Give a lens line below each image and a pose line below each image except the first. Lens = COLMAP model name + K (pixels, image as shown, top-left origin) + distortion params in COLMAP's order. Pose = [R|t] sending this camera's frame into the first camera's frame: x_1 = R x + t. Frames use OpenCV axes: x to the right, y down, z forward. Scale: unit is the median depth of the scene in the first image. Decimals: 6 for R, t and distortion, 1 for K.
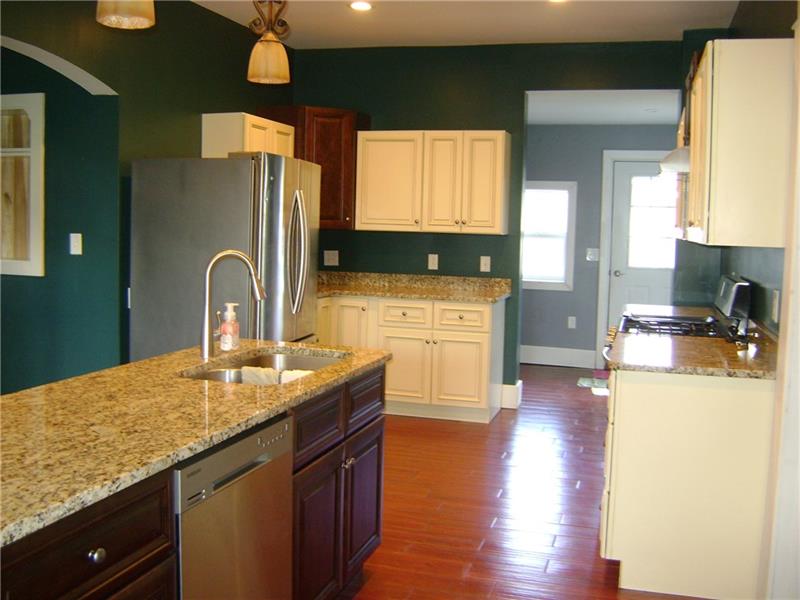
lens RADIAL K [[832.7, 0, 402.5], [0, 832.7, 301.2], [0, 0, 1]] dist [-0.122822, 0.000000]
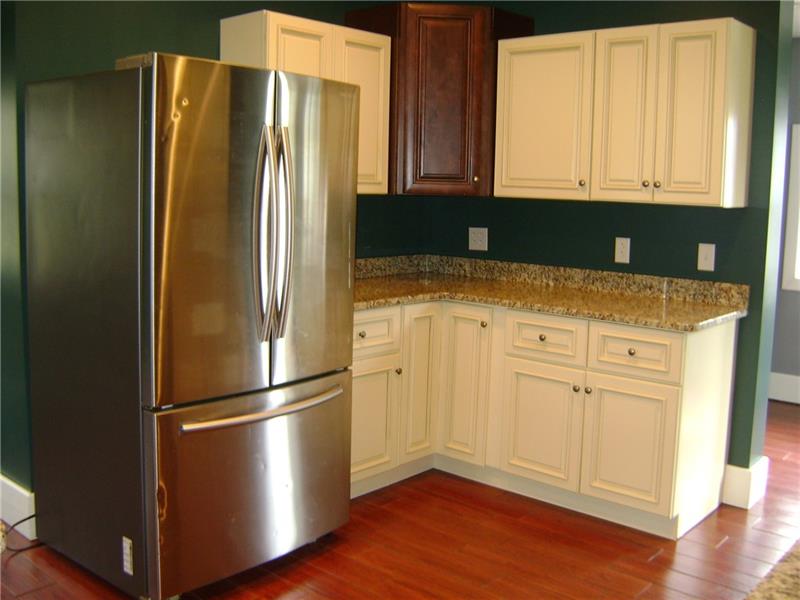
lens RADIAL K [[832.7, 0, 395.9], [0, 832.7, 292.5], [0, 0, 1]] dist [-0.122822, 0.000000]
pose [[0.907188, 0.050245, -0.417714, 0.147285], [-0.039173, 0.998618, 0.035044, -0.032791], [0.418897, -0.015428, 0.907903, 0.401026]]
